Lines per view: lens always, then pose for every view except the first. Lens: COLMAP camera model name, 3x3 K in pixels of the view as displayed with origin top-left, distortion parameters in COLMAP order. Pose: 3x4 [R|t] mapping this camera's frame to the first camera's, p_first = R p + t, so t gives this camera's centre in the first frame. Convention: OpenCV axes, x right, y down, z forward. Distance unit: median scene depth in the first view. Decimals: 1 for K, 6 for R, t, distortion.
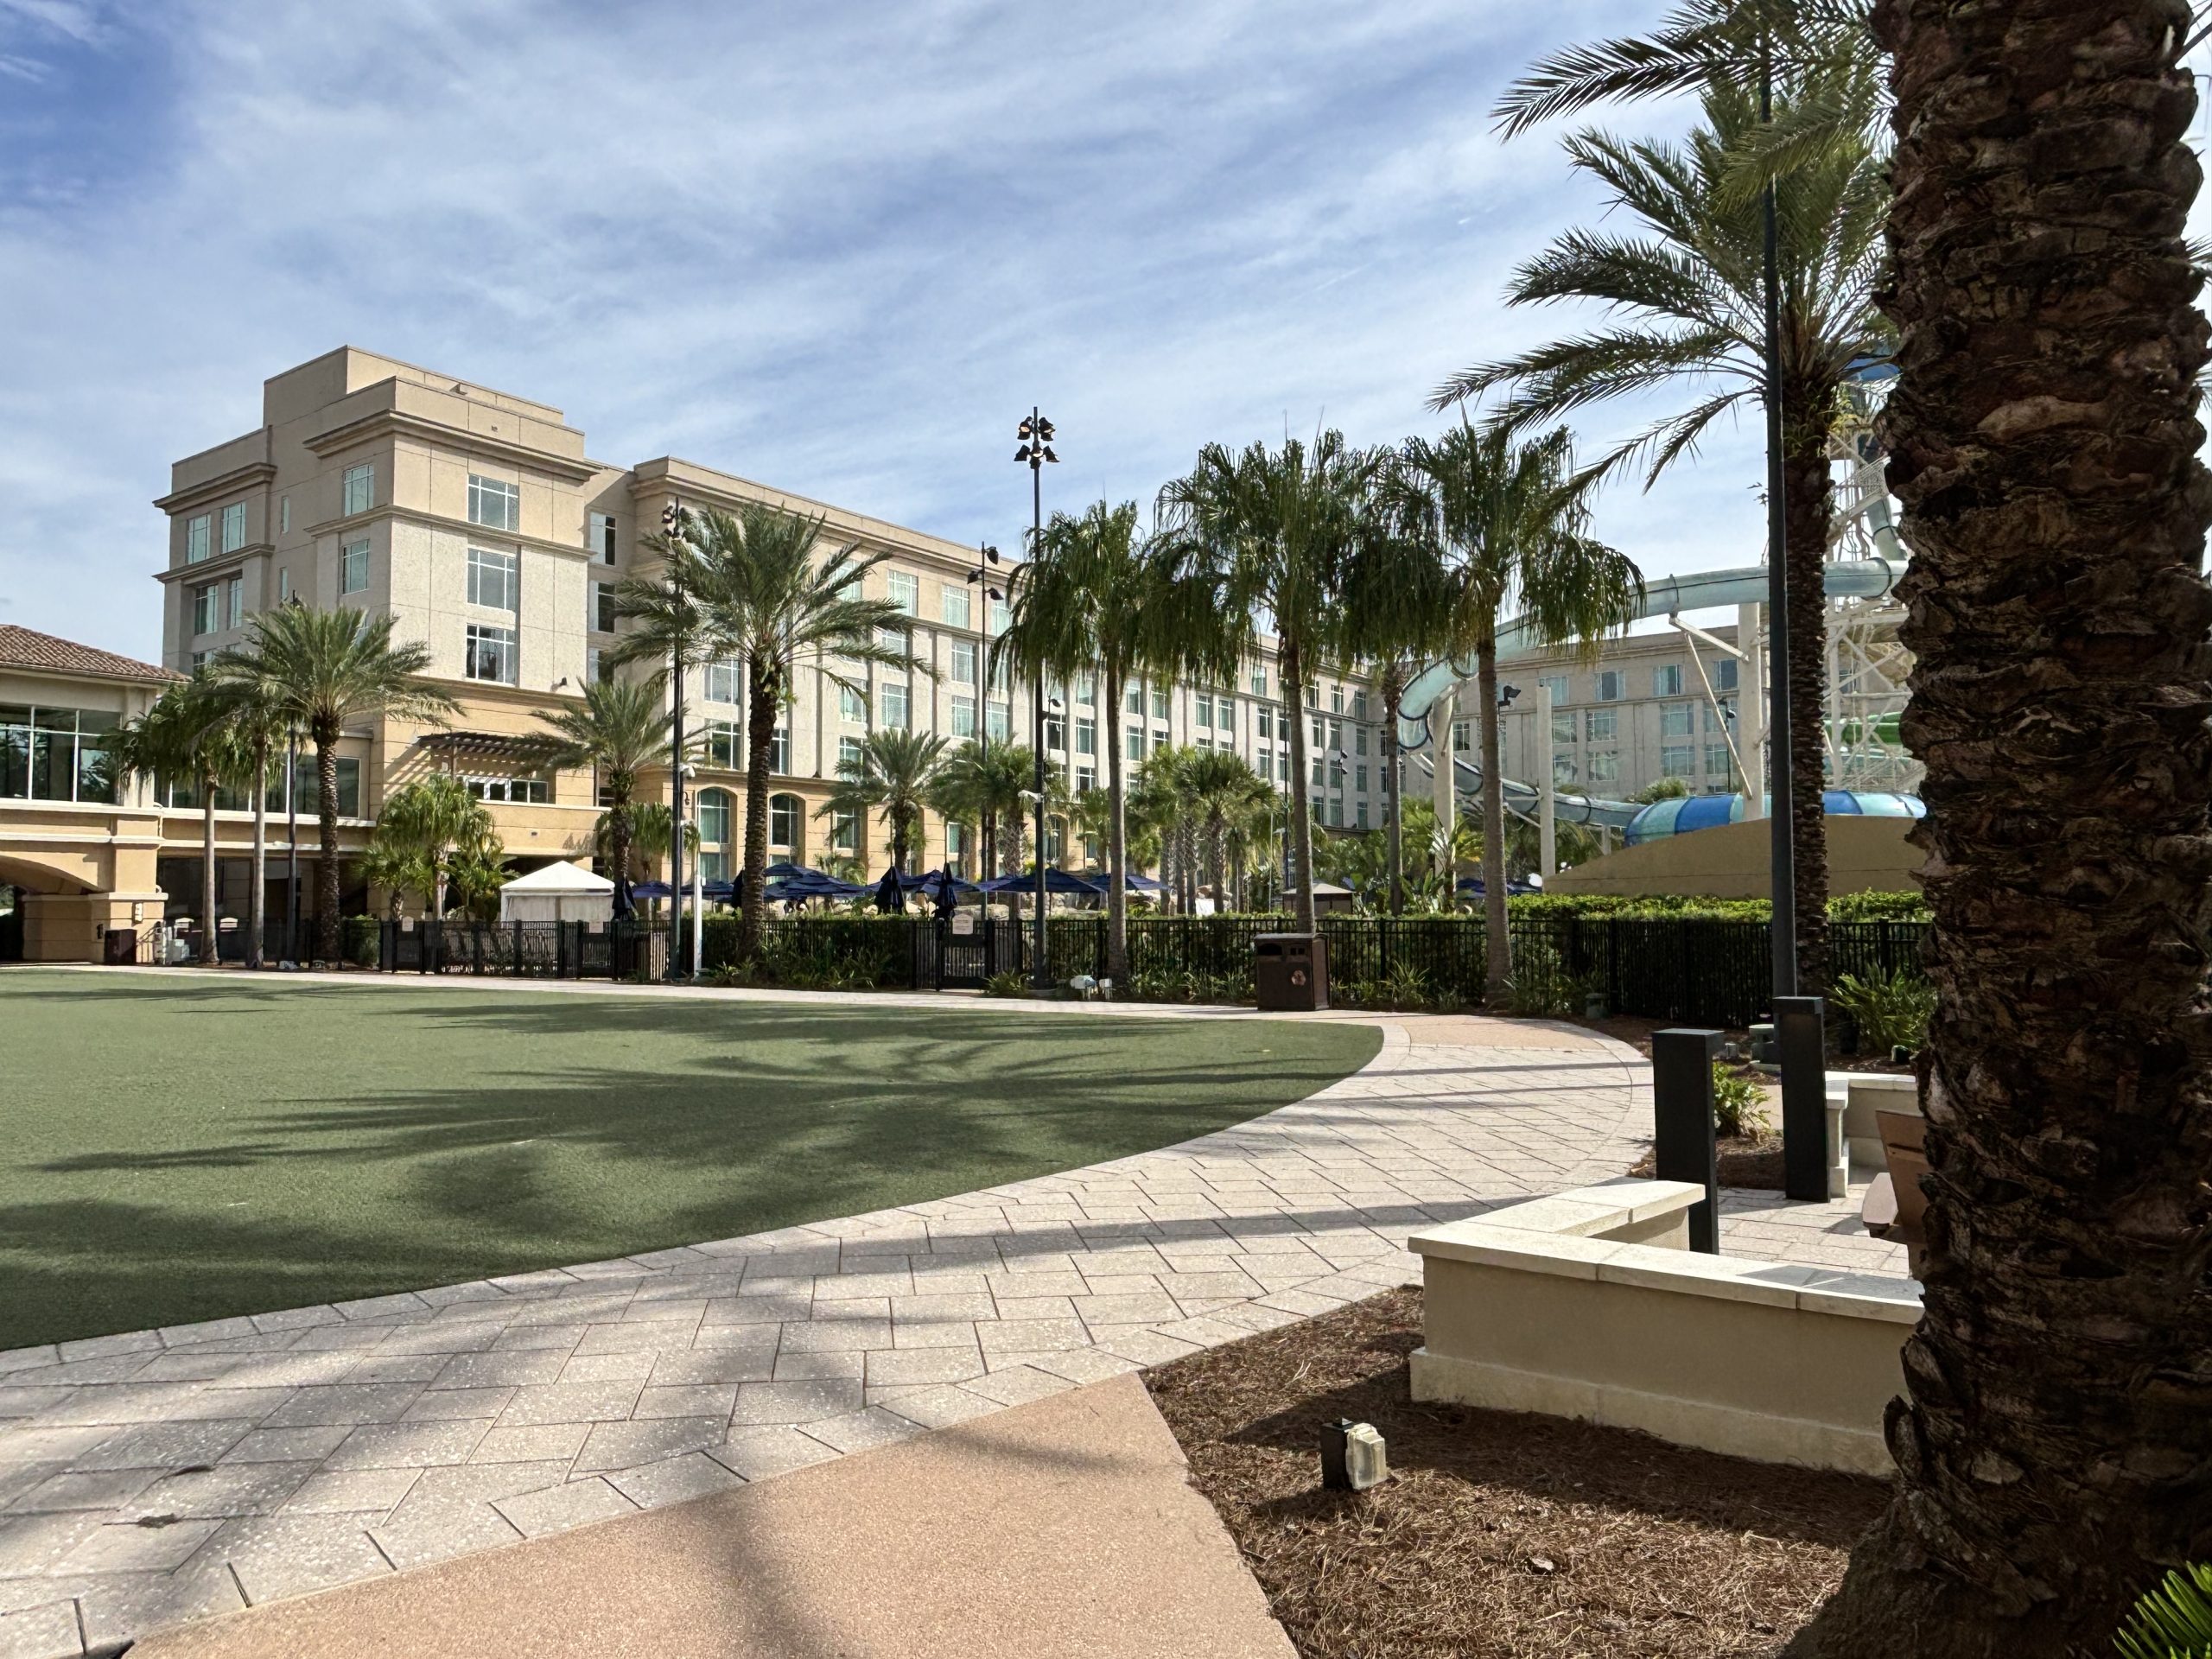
lens RADIAL K [[1633.2, 0, 1106.0], [0, 1633.2, 829.5], [0, 0, 1]] dist [-0.000001, -0.000278]
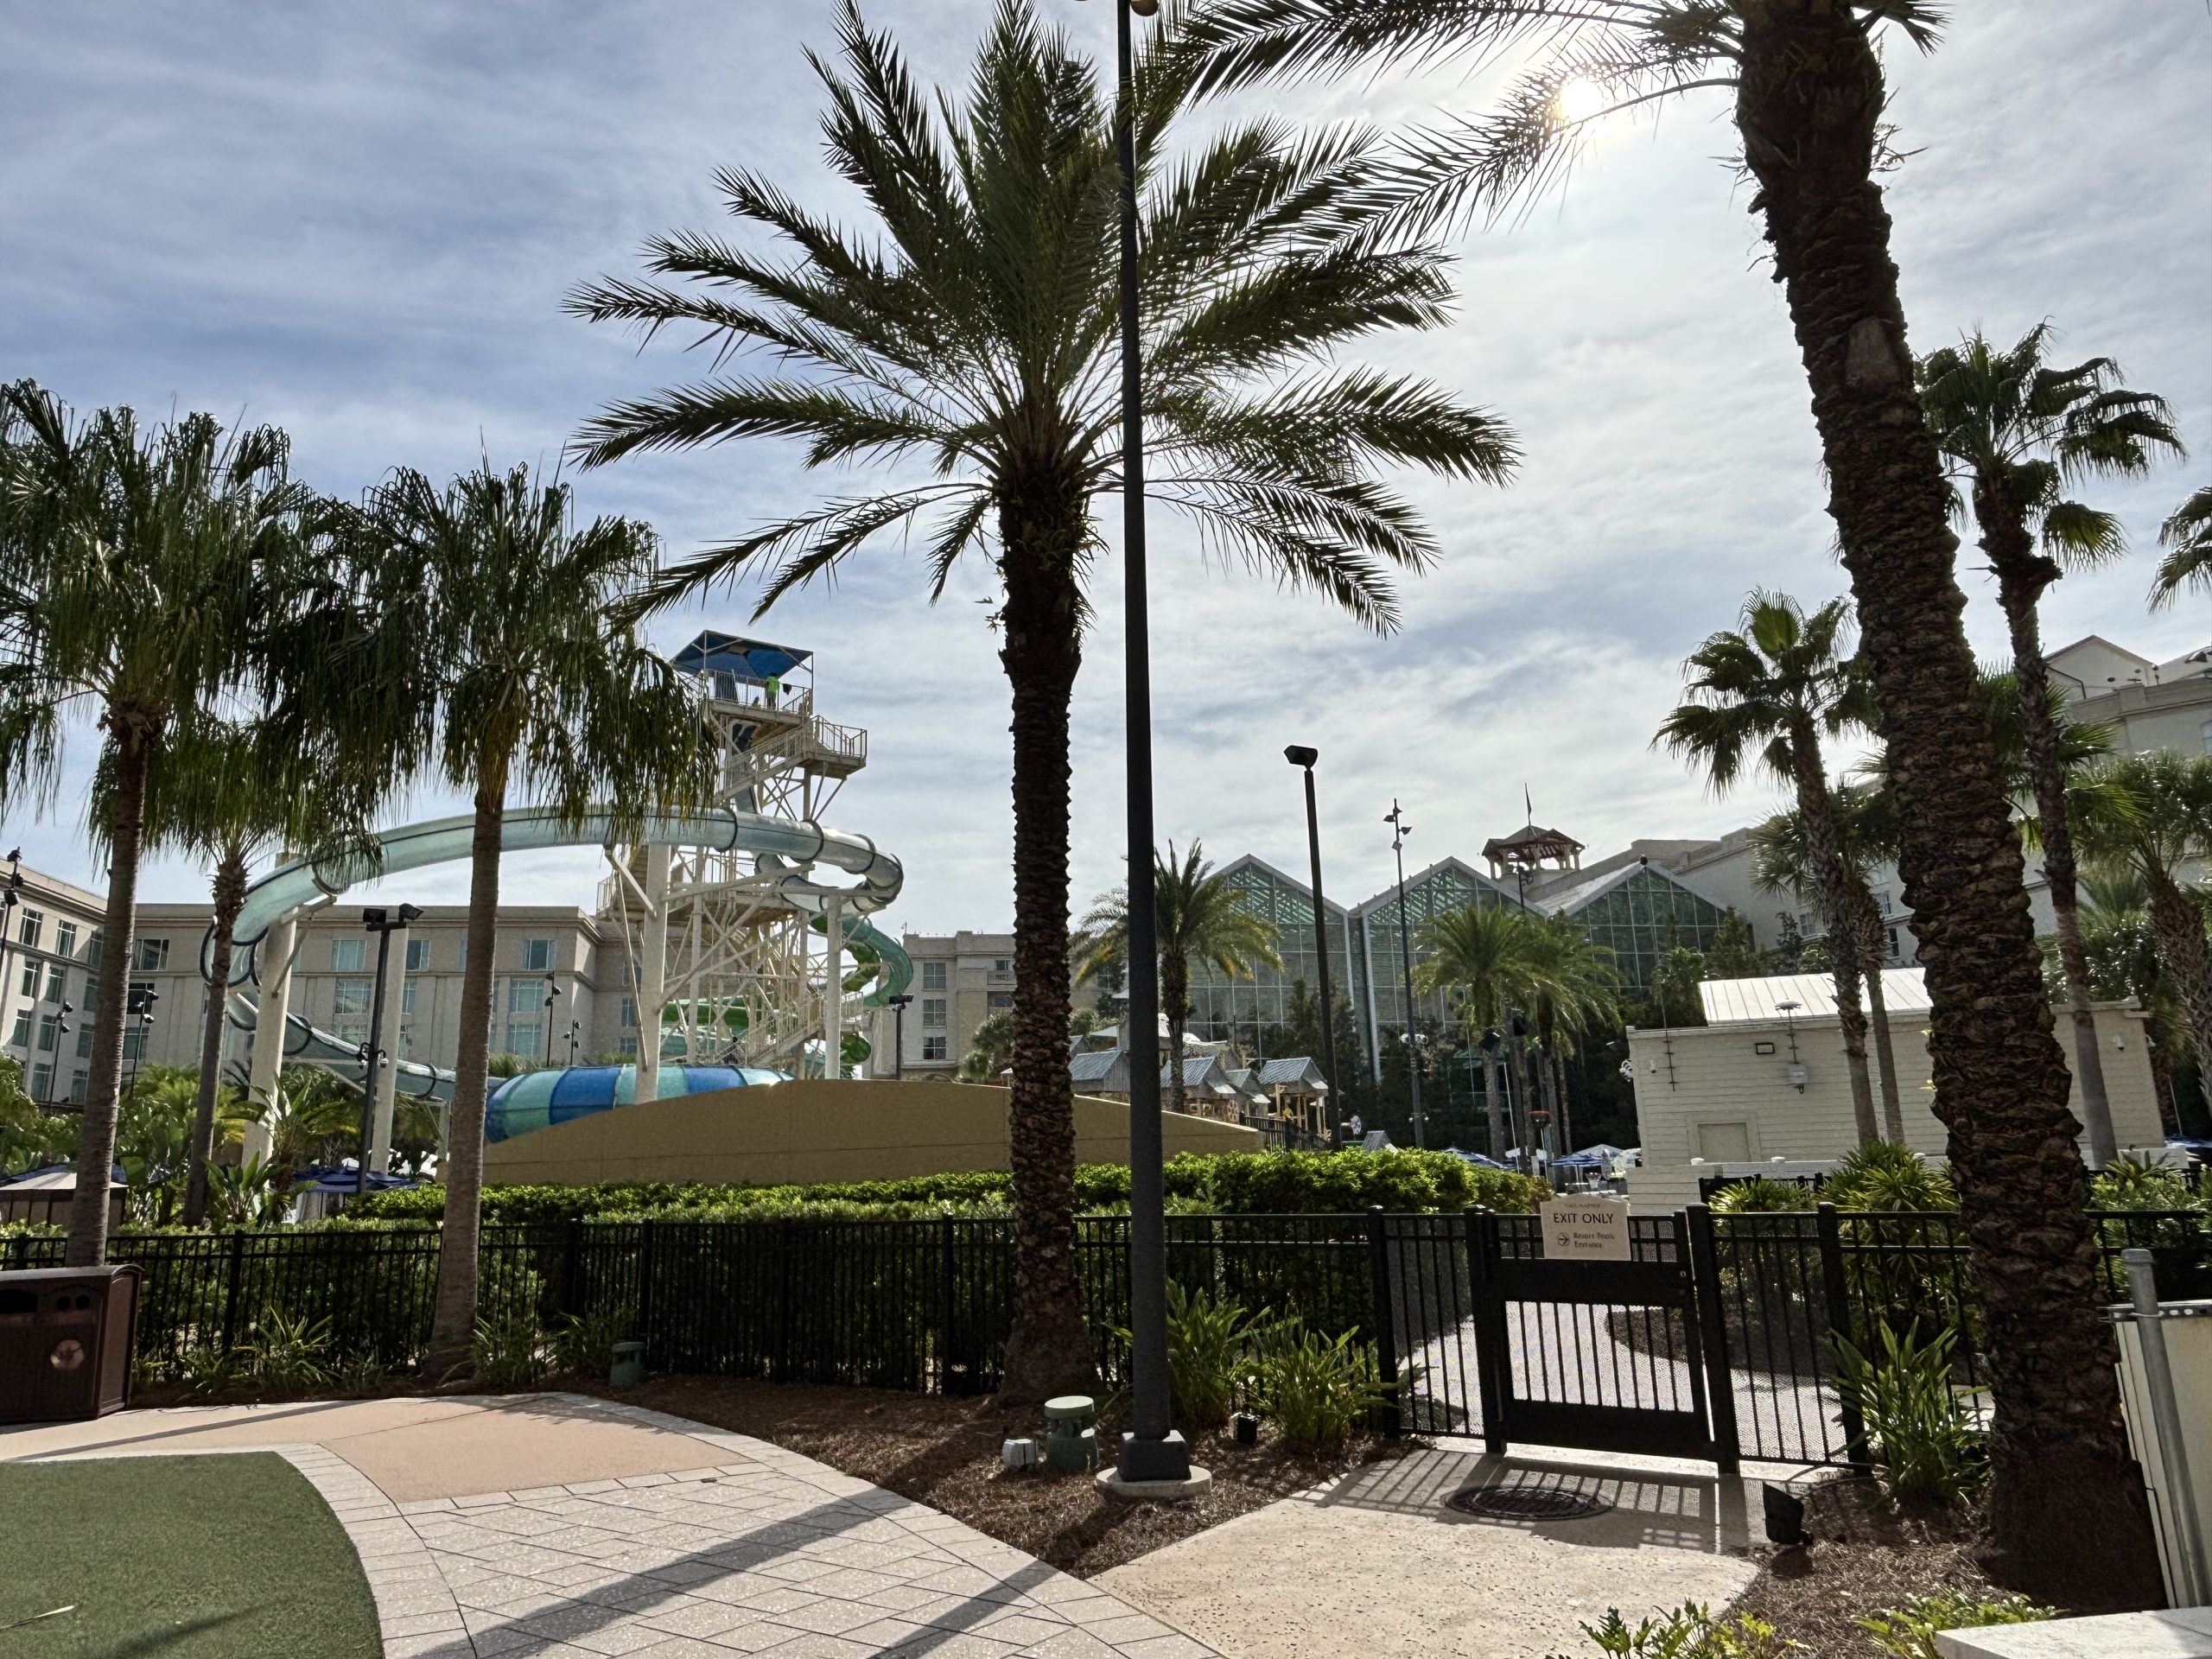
lens RADIAL K [[1421.2, 0, 1106.0], [0, 1421.2, 829.5], [0, 0, 1]] dist [-0.023236, -0.000213]
pose [[0.692554, 0.156238, 0.704243, 0.004841], [-0.009942, 0.978238, -0.207248, 0.014444], [-0.721297, 0.136528, 0.679036, 0.415467]]
